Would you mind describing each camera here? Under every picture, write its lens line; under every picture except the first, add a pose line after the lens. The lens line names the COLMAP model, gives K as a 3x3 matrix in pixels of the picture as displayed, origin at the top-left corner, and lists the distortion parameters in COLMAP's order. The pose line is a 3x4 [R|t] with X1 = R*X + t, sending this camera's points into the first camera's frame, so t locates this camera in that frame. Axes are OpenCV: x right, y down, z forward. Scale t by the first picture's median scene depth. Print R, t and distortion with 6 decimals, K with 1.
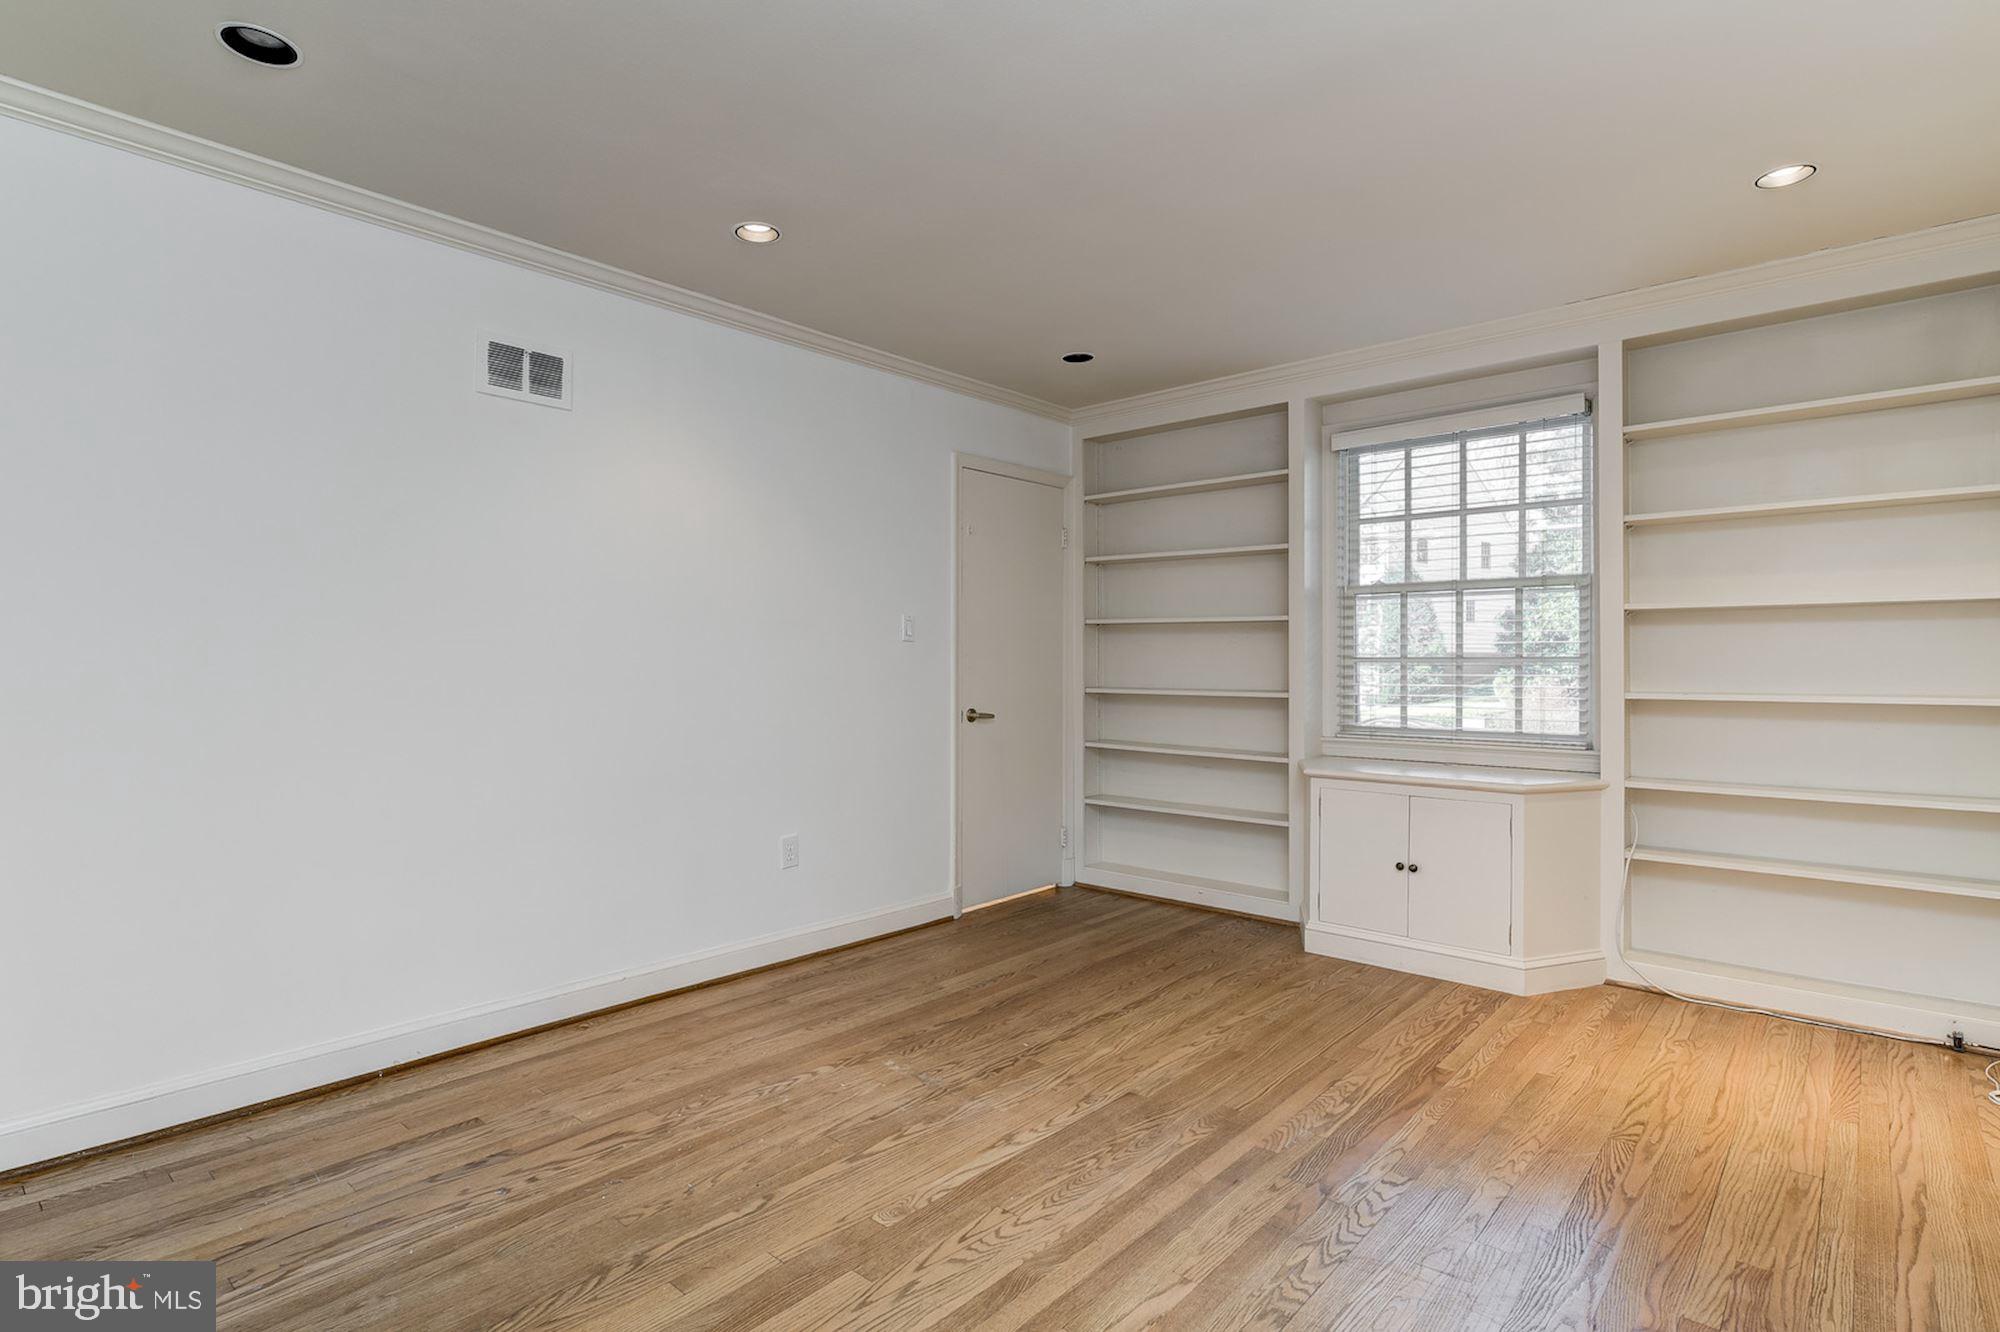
lens RADIAL K [[999.9, 0, 997.5], [0, 999.9, 666.1], [0, 0, 1]] dist [-0.002483, 0.000920]
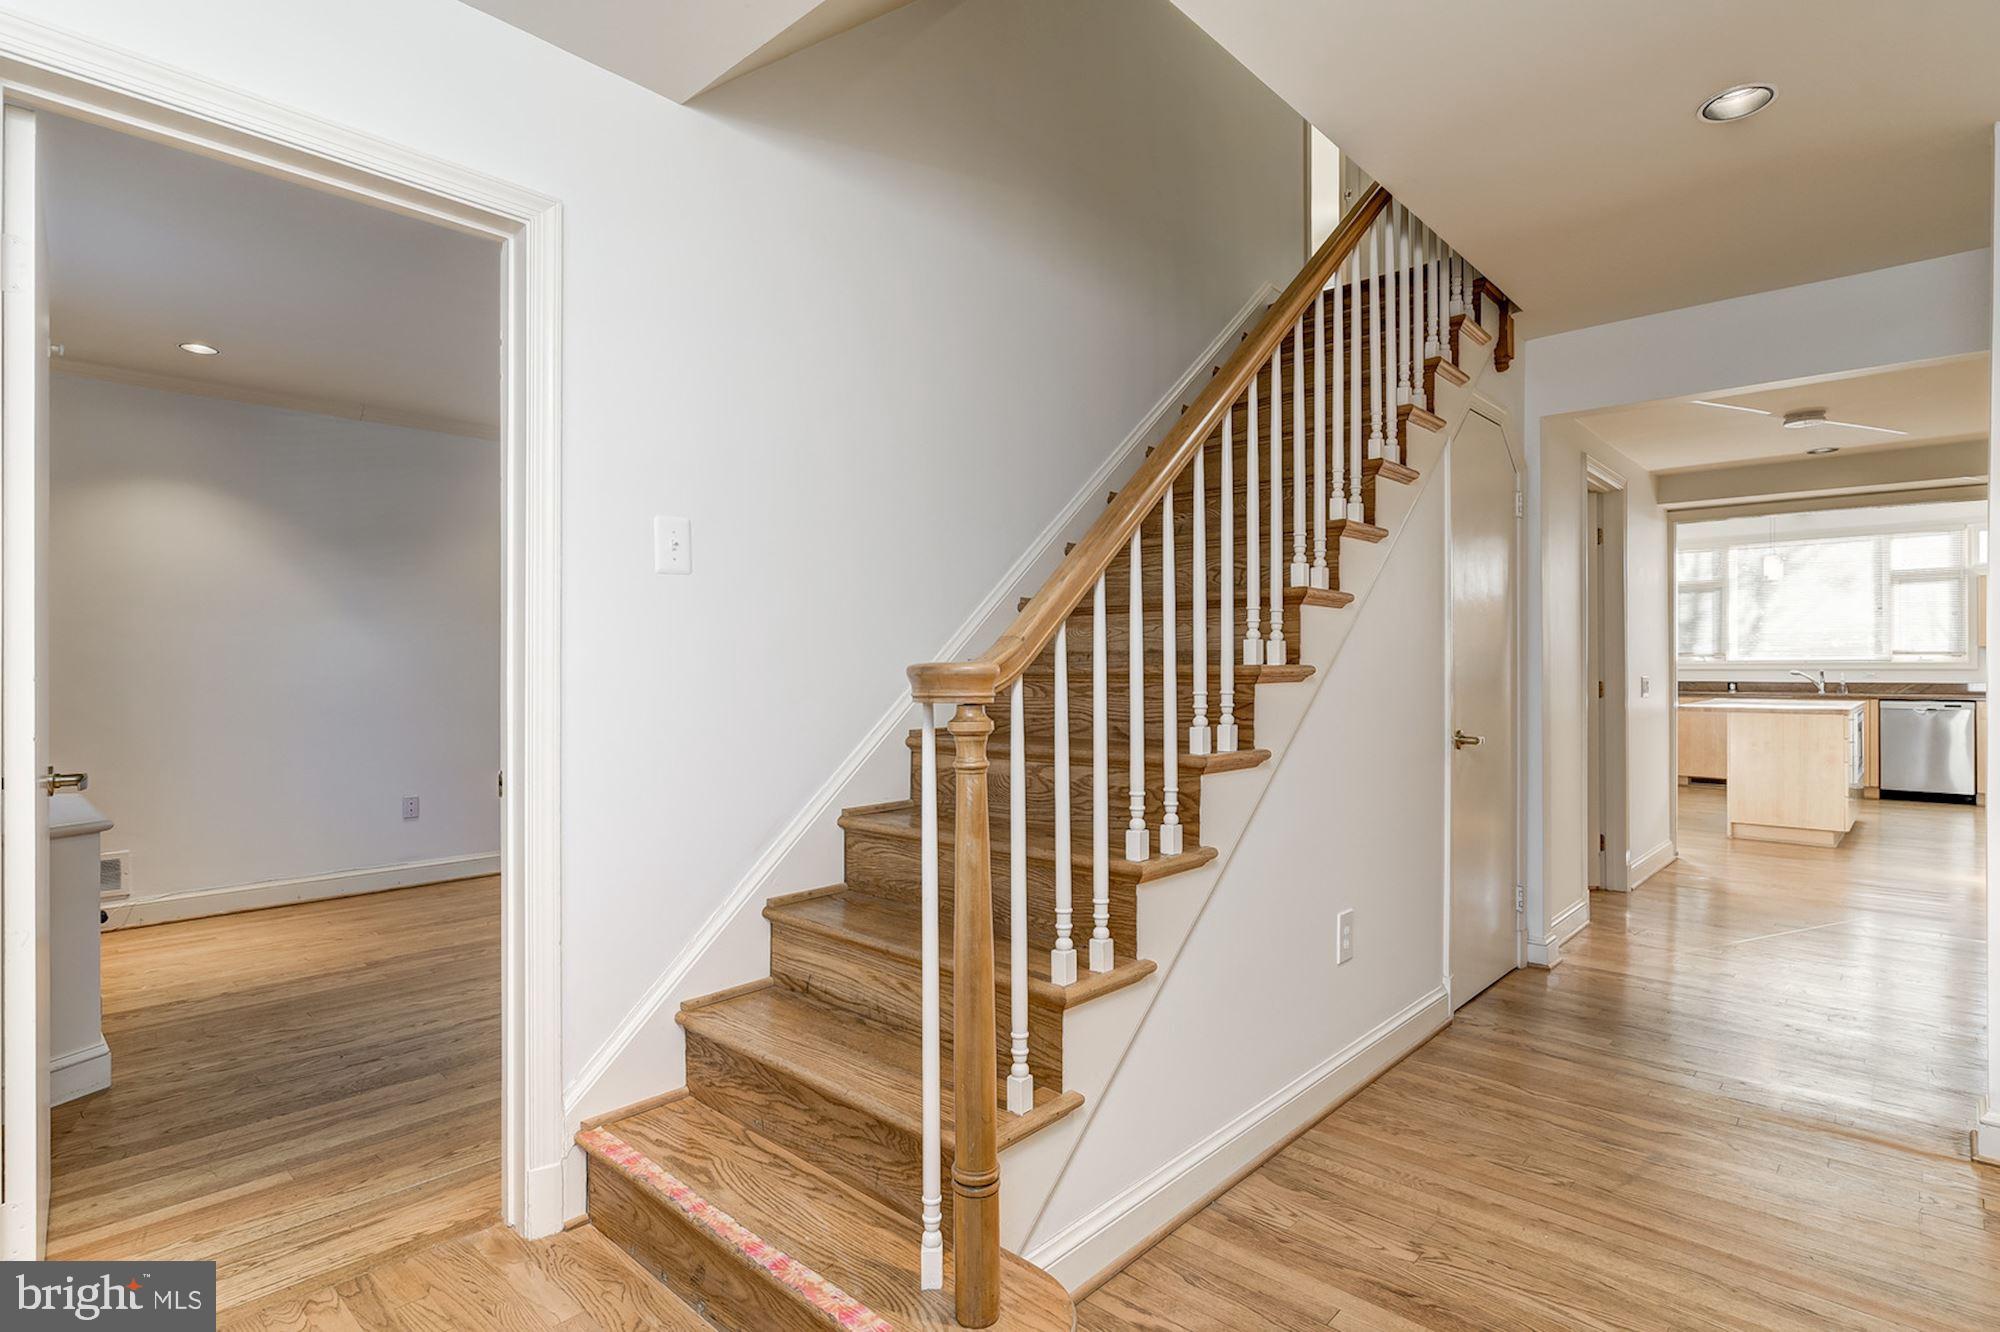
lens RADIAL K [[999.9, 0, 997.5], [0, 999.9, 666.1], [0, 0, 1]] dist [-0.002483, 0.000920]
pose [[-0.999766, 0.000334, 0.021640, -0.359582], [0.000289, 0.999998, -0.002077, 0.001057], [-0.021641, -0.002070, -0.999764, 1.916159]]
